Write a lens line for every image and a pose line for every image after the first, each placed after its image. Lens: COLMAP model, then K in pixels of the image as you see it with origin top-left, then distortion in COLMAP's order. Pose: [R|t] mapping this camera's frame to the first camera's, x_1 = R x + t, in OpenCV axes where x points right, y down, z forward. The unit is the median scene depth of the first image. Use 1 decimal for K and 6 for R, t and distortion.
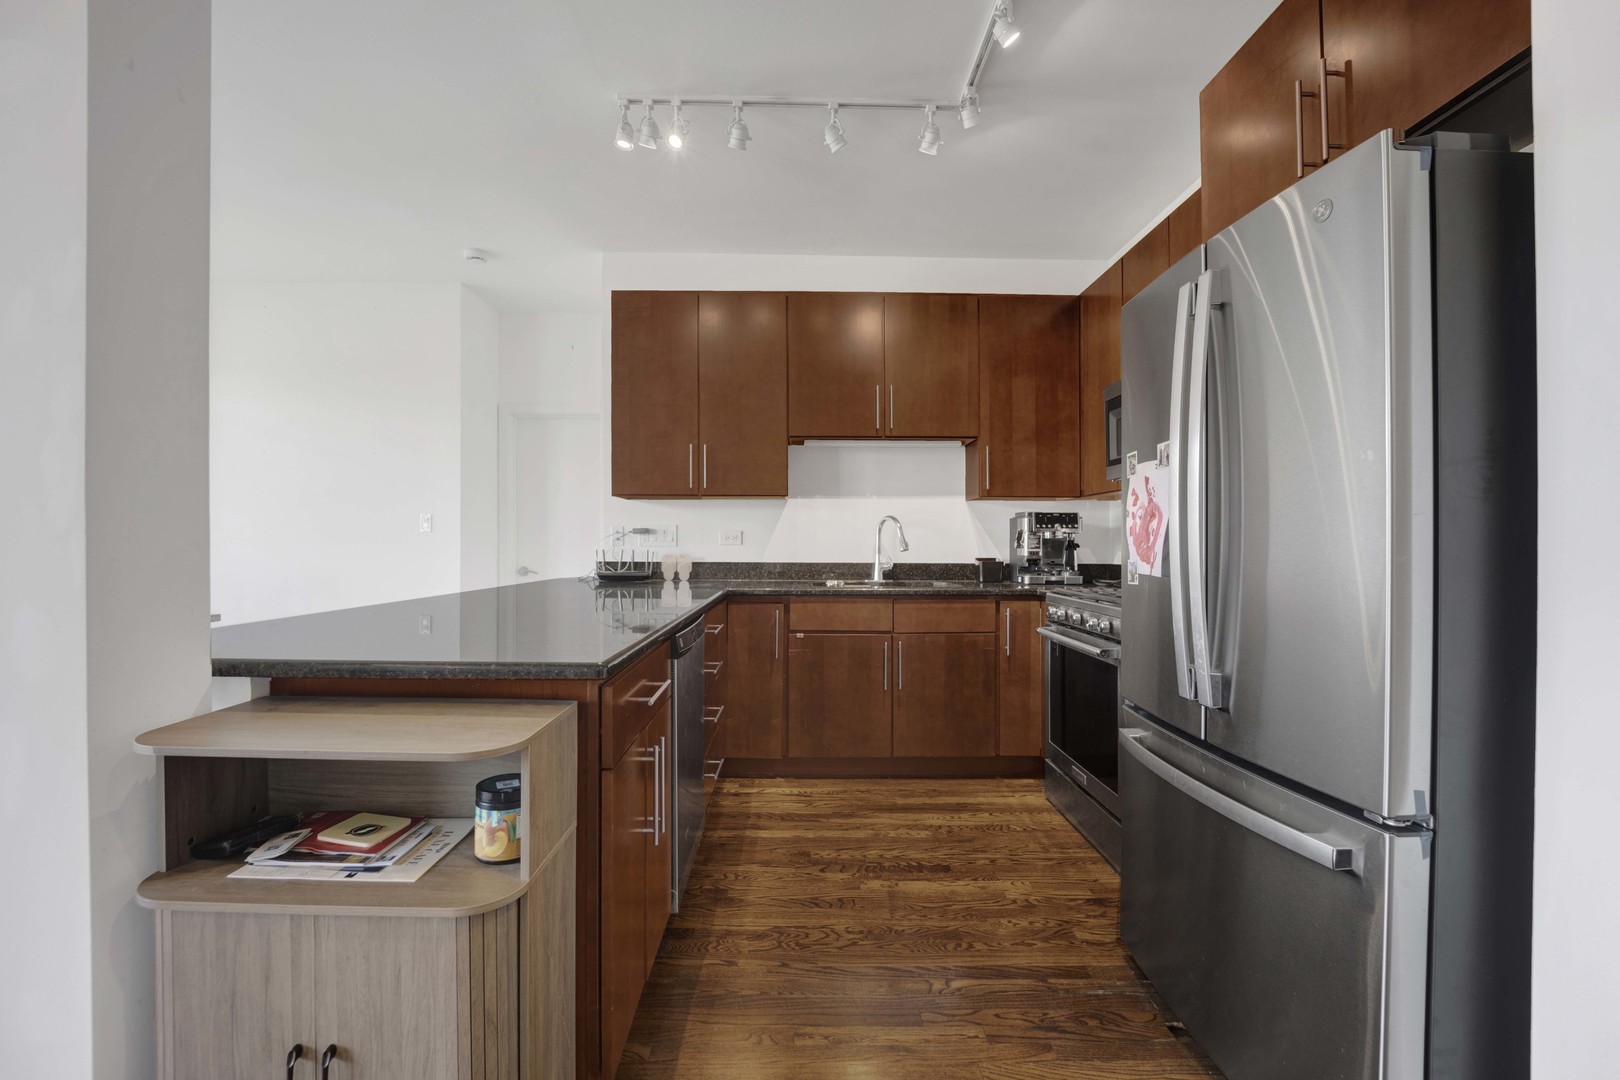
lens RADIAL K [[677.1, 0, 804.9], [0, 677.1, 541.7], [0, 0, 1]] dist [-0.024420, -0.000293]
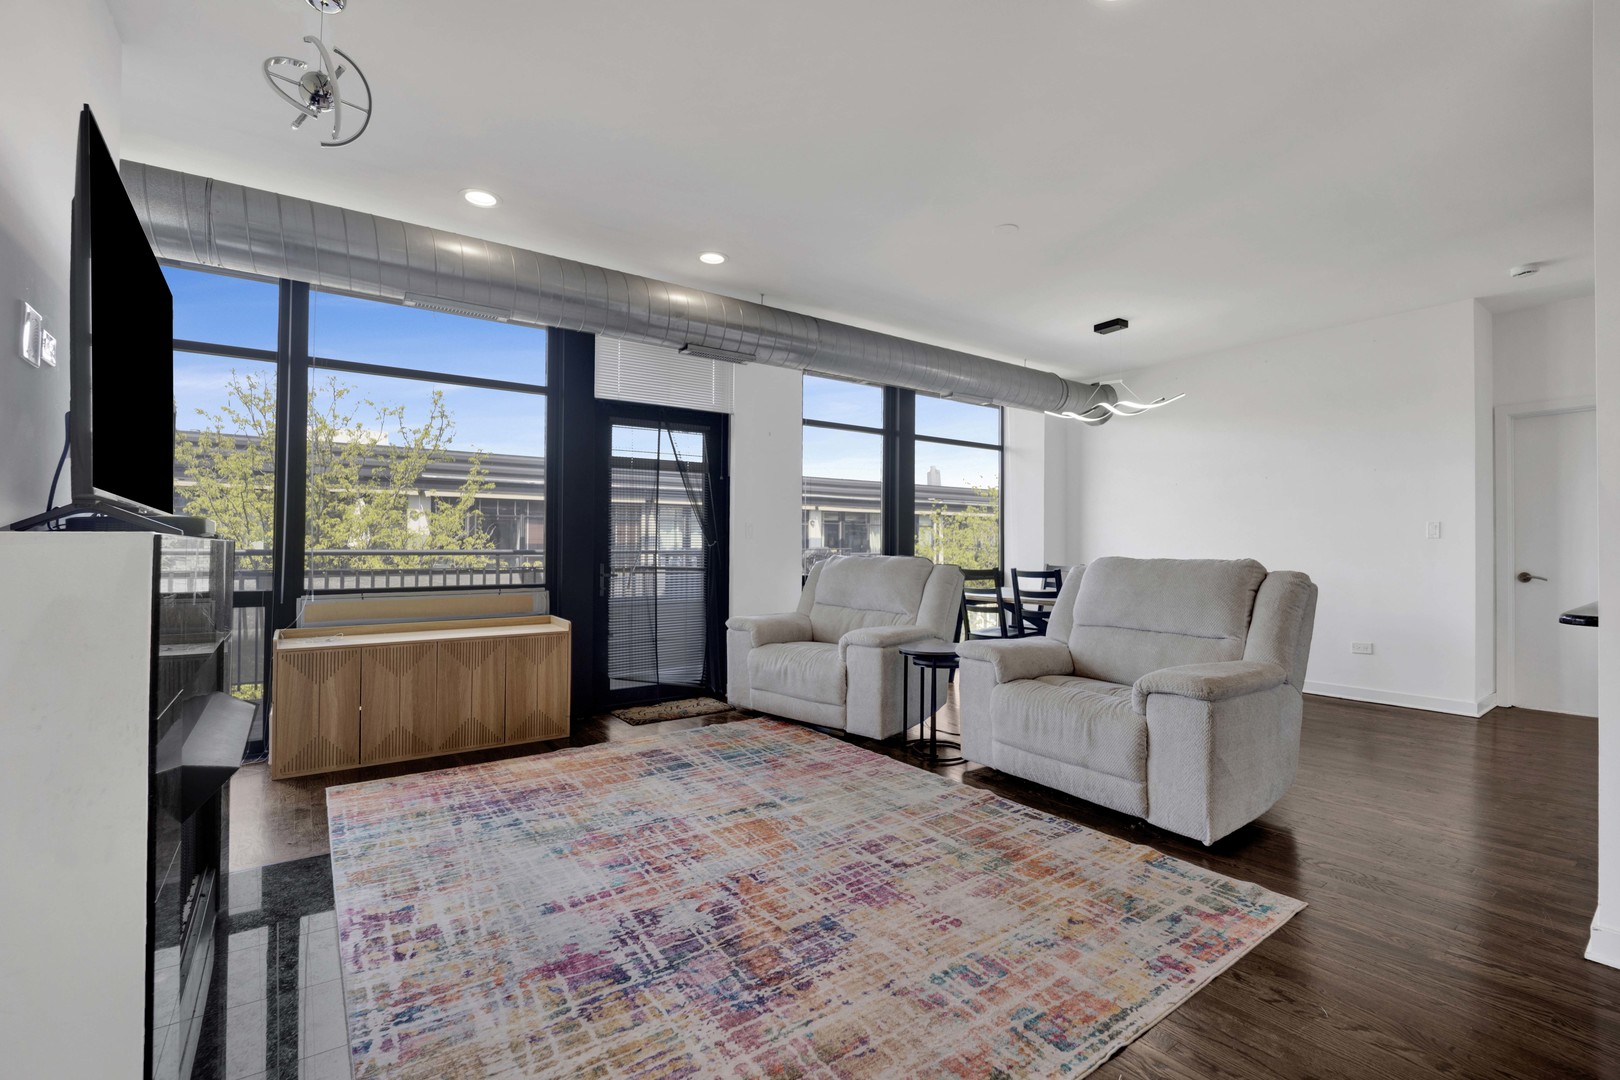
lens RADIAL K [[700.4, 0, 819.6], [0, 700.4, 543.5], [0, 0, 1]] dist [-0.018959, -0.000047]
pose [[0.574920, -0.012637, -0.818112, -0.323692], [0.008917, 0.999918, -0.009178, -0.009052], [0.818161, -0.002019, 0.574986, -0.610852]]
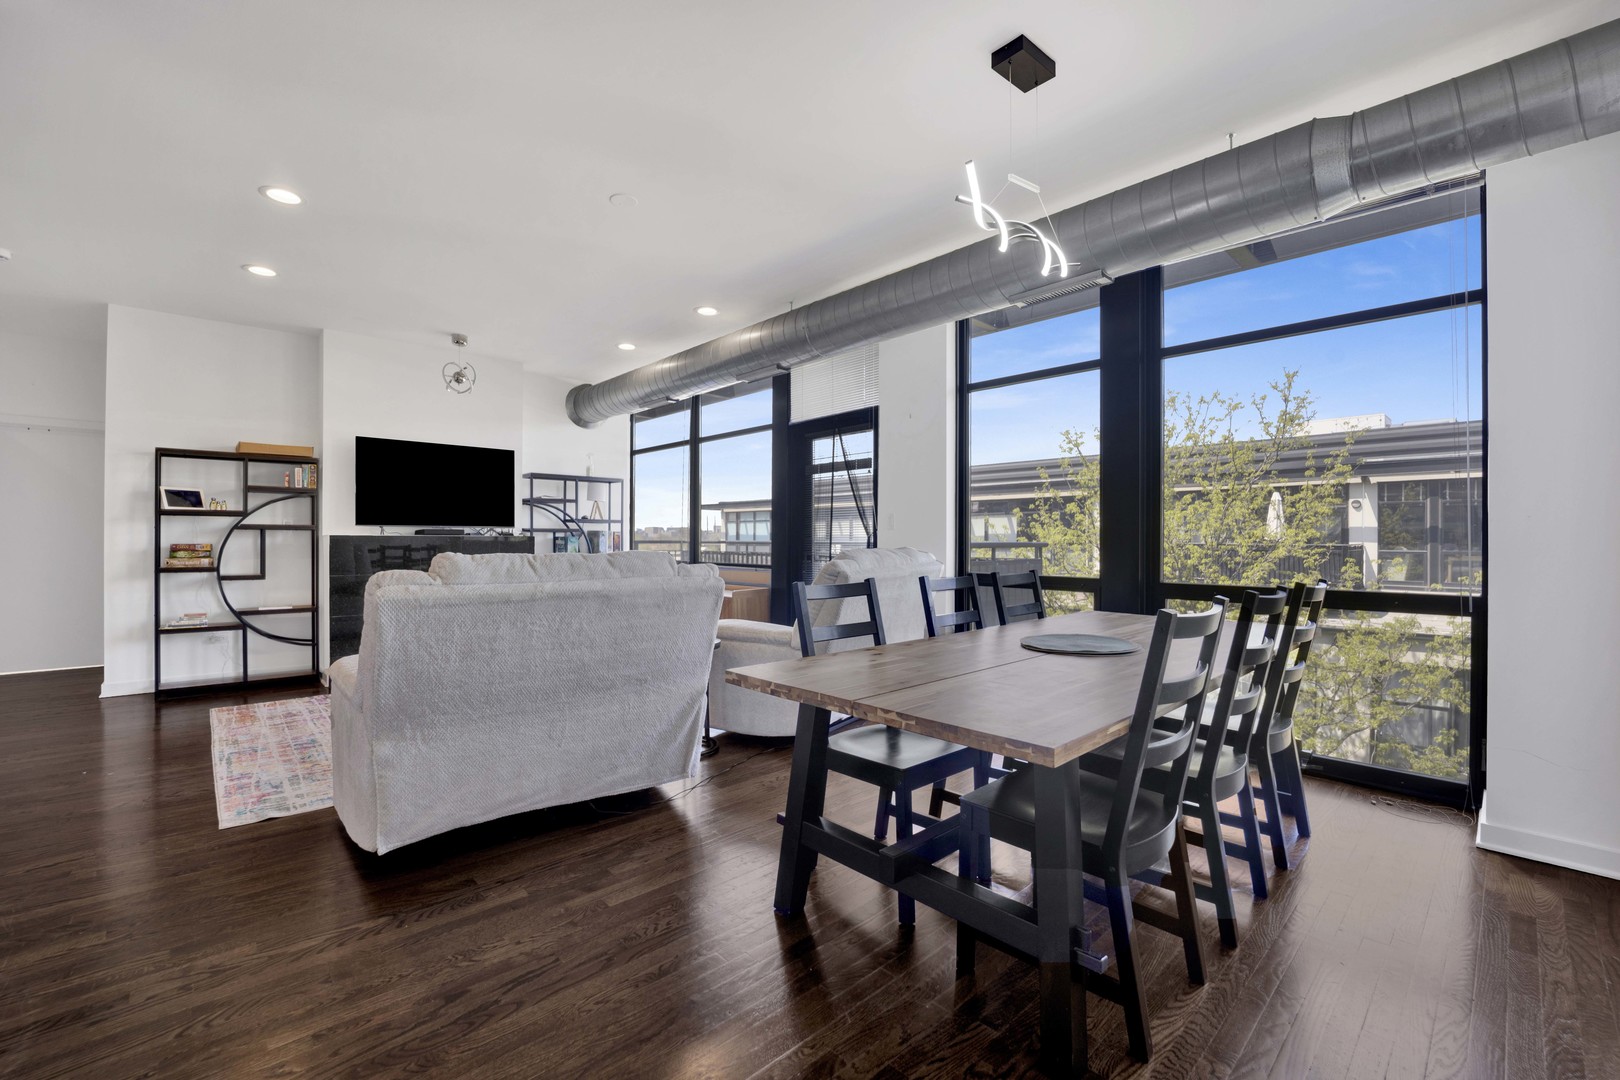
lens RADIAL K [[677.1, 0, 804.9], [0, 677.1, 541.7], [0, 0, 1]] dist [-0.024420, -0.000293]
pose [[-0.744237, -0.006983, -0.667879, -0.605508], [-0.003805, 0.999973, -0.006215, -0.000670], [0.667905, -0.002084, -0.744244, 1.295495]]
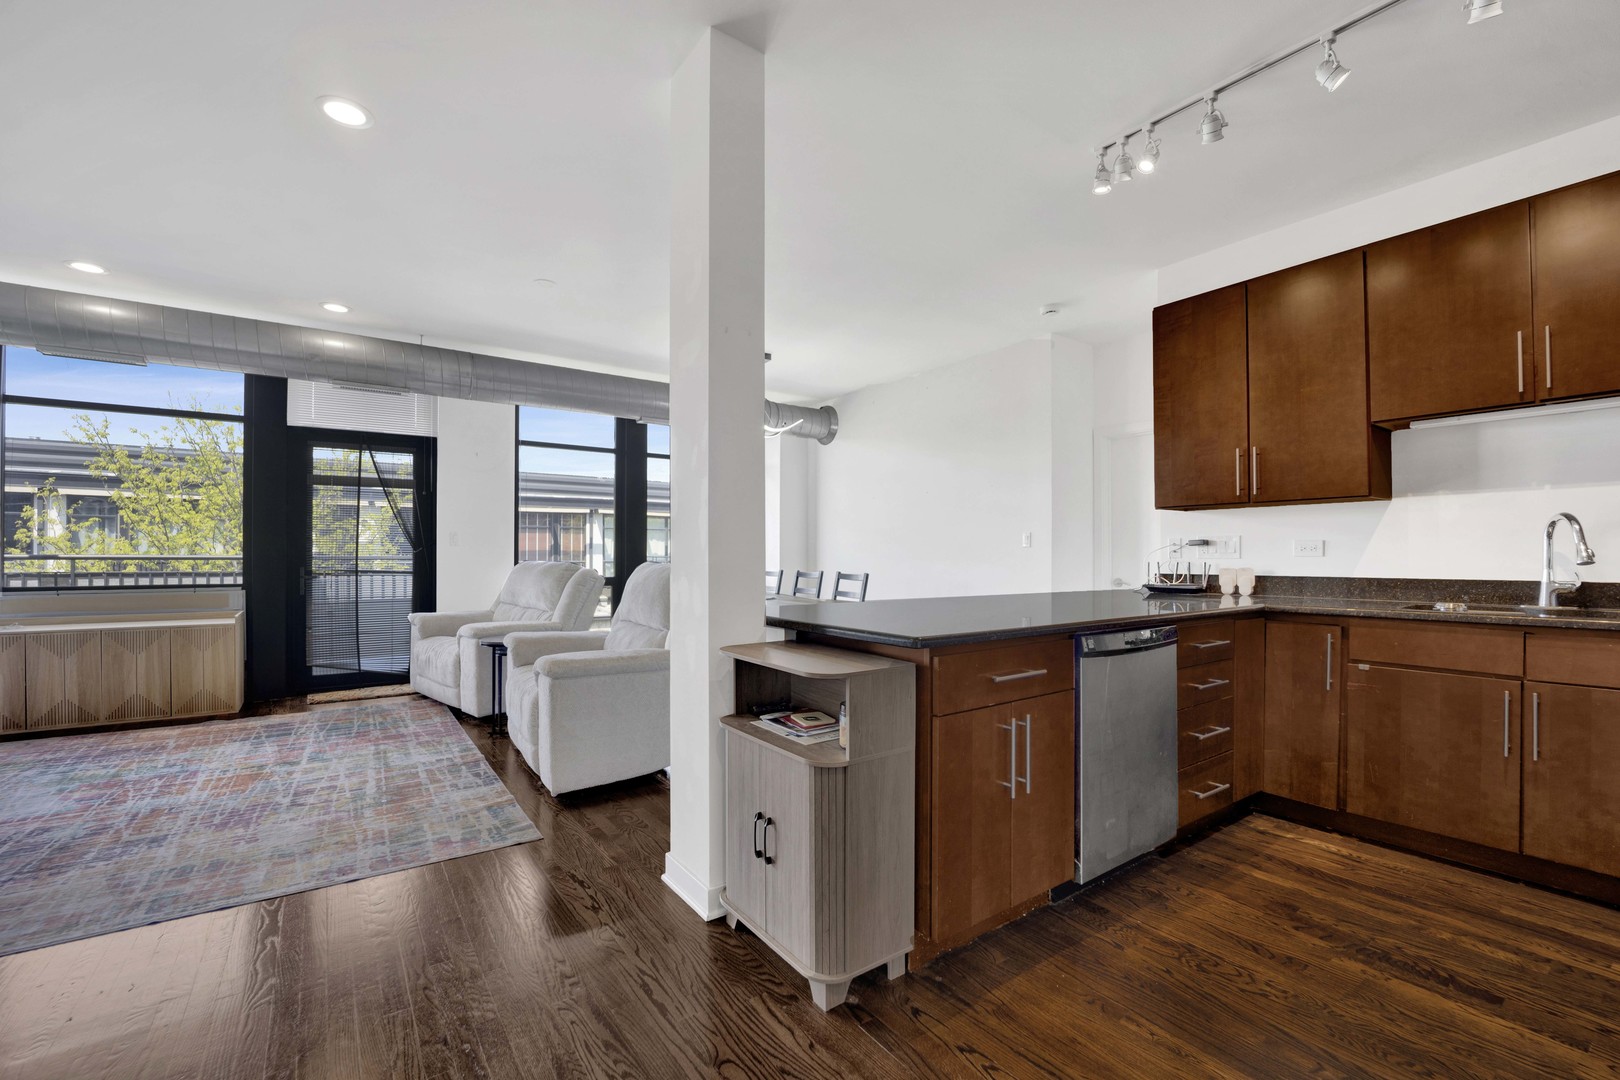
lens RADIAL K [[671.1, 0, 804.5], [0, 671.1, 553.1], [0, 0, 1]] dist [-0.025817, 0.000012]
pose [[0.565520, -0.009174, -0.824684, 0.274635], [0.007358, 0.999954, -0.006078, 0.000535], [0.824702, -0.002631, 0.565562, -0.007372]]
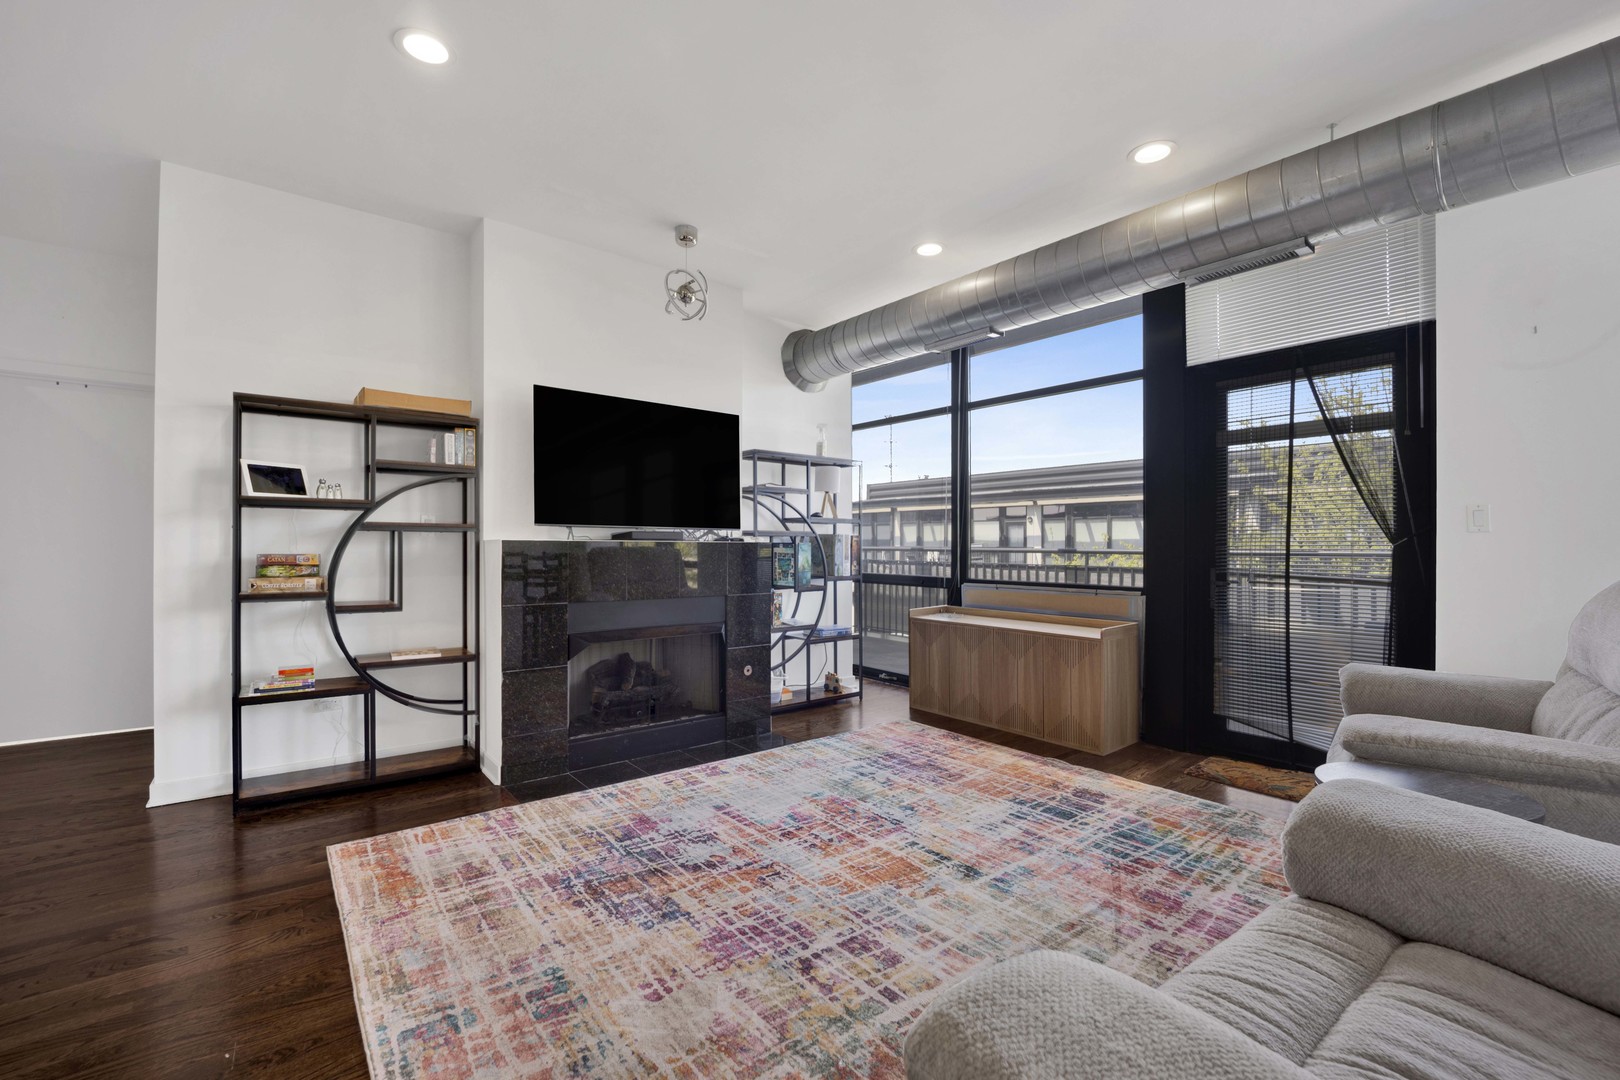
lens RADIAL K [[682.2, 0, 802.8], [0, 682.2, 549.6], [0, 0, 1]] dist [-0.023130, -0.000456]
pose [[-0.788935, -0.006608, -0.614442, -0.561011], [-0.006438, 0.999976, -0.002489, -0.008436], [0.614444, 0.001992, -0.788958, 0.389604]]
